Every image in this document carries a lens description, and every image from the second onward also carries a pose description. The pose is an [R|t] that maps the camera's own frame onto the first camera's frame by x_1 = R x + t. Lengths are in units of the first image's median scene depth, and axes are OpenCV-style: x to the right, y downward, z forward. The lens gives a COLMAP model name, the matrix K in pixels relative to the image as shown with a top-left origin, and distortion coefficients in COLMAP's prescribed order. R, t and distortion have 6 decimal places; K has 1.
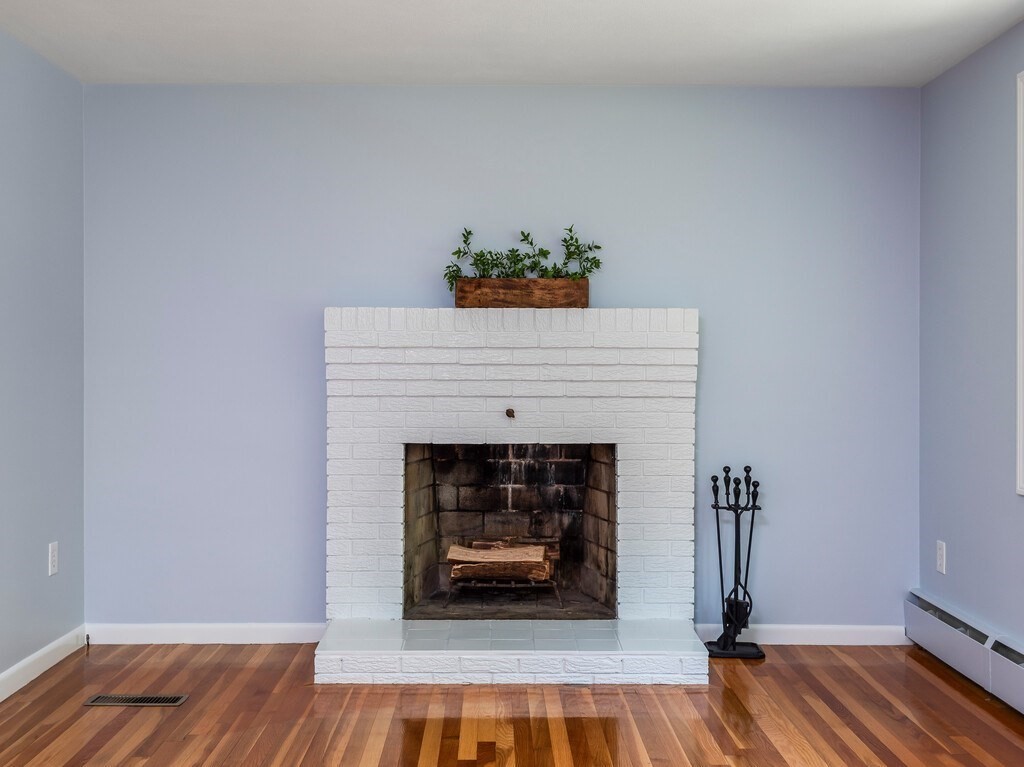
lens RADIAL K [[1226.3, 0, 511.4], [0, 1226.3, 384.2], [0, 0, 1]] dist [0.008766, 0.000000]
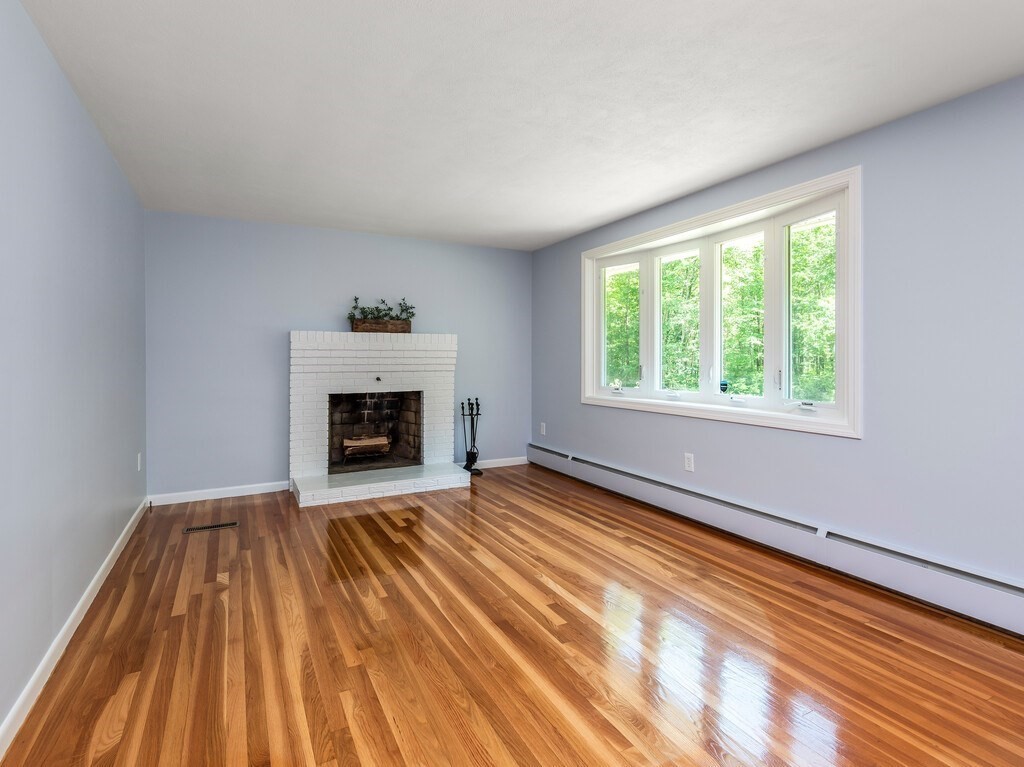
lens RADIAL K [[548.3, 0, 514.0], [0, 548.3, 374.7], [0, 0, 1]] dist [0.014726, -0.013512]
pose [[0.872768, -0.018282, 0.487793, -0.277348], [0.010610, 0.999773, 0.018486, -0.000451], [-0.488020, -0.010959, 0.872764, -0.011728]]
